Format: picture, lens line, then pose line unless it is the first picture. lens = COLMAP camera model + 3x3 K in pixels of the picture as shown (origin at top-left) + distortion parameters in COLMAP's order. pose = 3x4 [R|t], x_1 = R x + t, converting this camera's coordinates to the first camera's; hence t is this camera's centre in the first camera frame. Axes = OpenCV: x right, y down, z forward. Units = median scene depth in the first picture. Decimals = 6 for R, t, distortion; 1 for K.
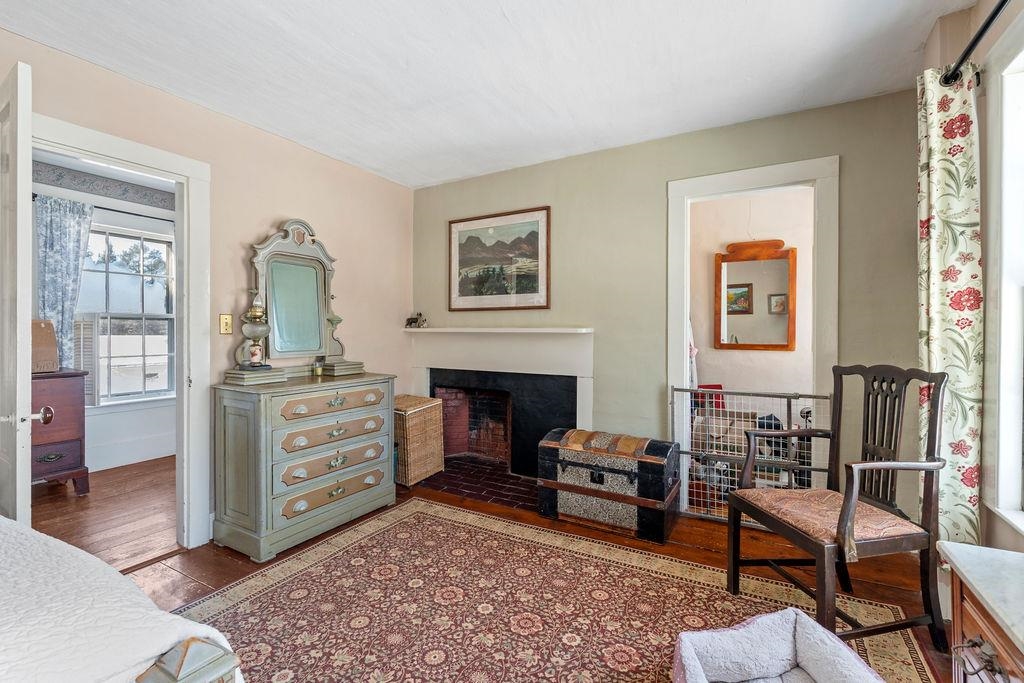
lens RADIAL K [[451.5, 0, 512.4], [0, 451.5, 337.2], [0, 0, 1]] dist [0.001200, 0.000446]
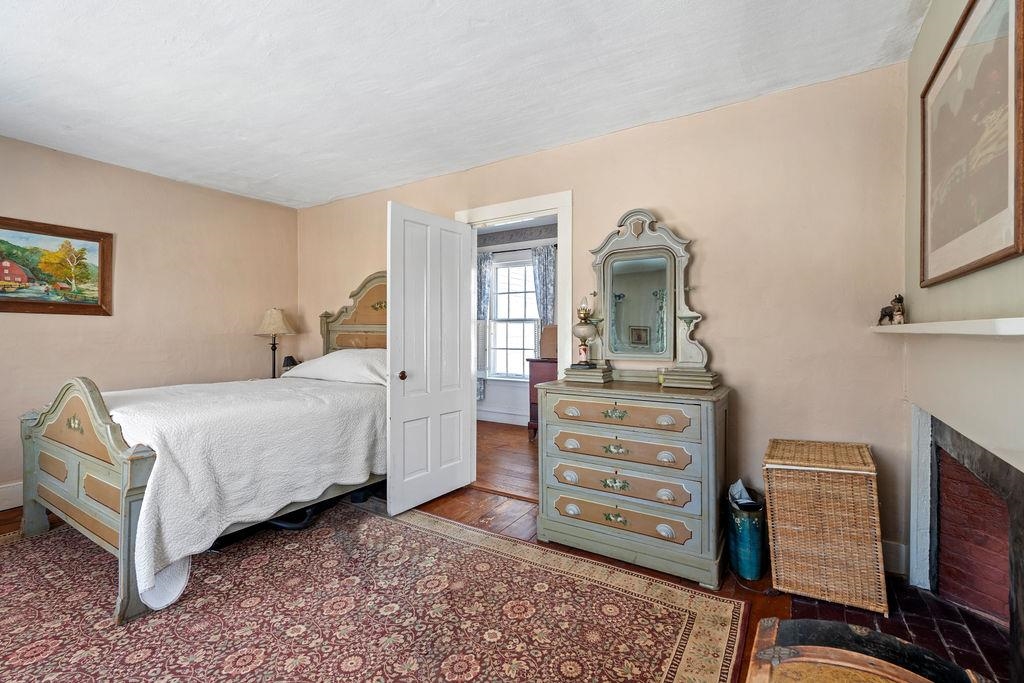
lens RADIAL K [[451.5, 0, 512.4], [0, 451.5, 337.2], [0, 0, 1]] dist [0.001200, 0.000446]
pose [[-0.044995, 0.012882, -0.998904, 0.480379], [-0.008896, 0.999872, 0.013295, -0.012673], [0.998948, 0.009484, -0.044875, 0.845290]]
